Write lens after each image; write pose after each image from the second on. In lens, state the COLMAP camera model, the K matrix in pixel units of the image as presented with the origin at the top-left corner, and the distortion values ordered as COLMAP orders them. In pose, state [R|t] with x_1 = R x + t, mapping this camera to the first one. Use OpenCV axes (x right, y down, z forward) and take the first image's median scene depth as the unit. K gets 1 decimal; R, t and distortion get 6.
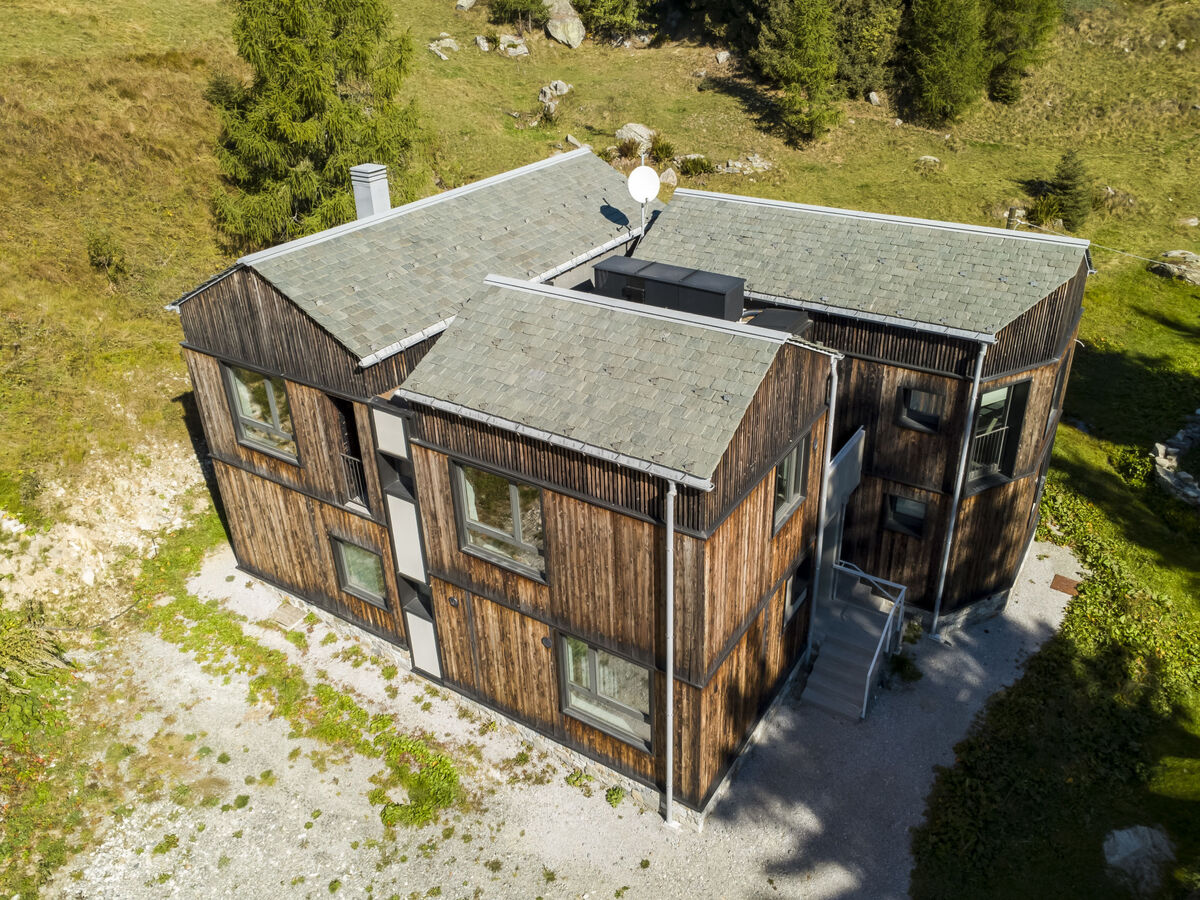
lens RADIAL K [[863.6, 0, 649.8], [0, 863.6, 381.9], [0, 0, 1]] dist [0.005035, 0.003433]
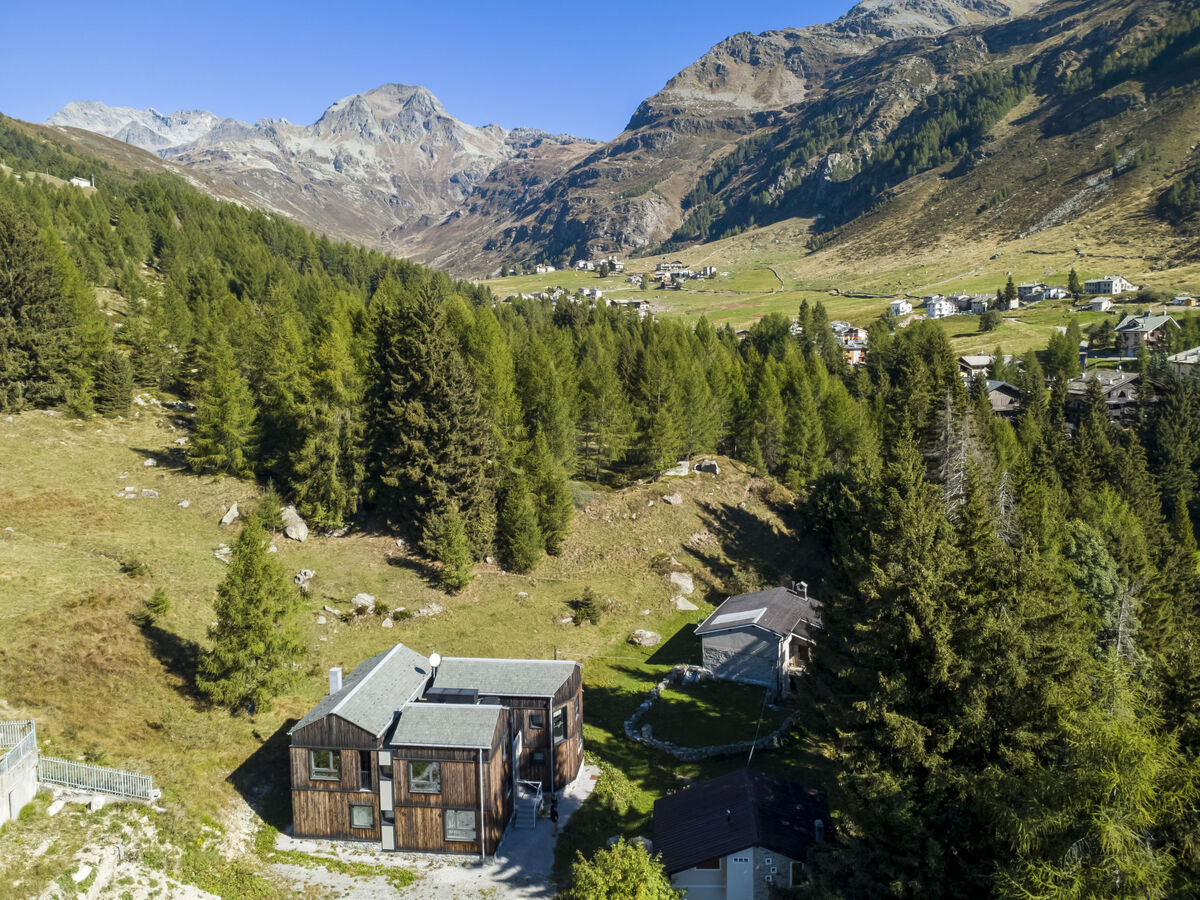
lens RADIAL K [[783.9, 0, 605.6], [0, 783.9, 451.9], [0, 0, 1]] dist [0.003335, 0.003261]
pose [[0.910732, -0.046472, 0.410374, -0.614170], [0.183693, 0.935532, -0.301723, 0.021207], [-0.369896, 0.350171, 0.860556, -1.990102]]
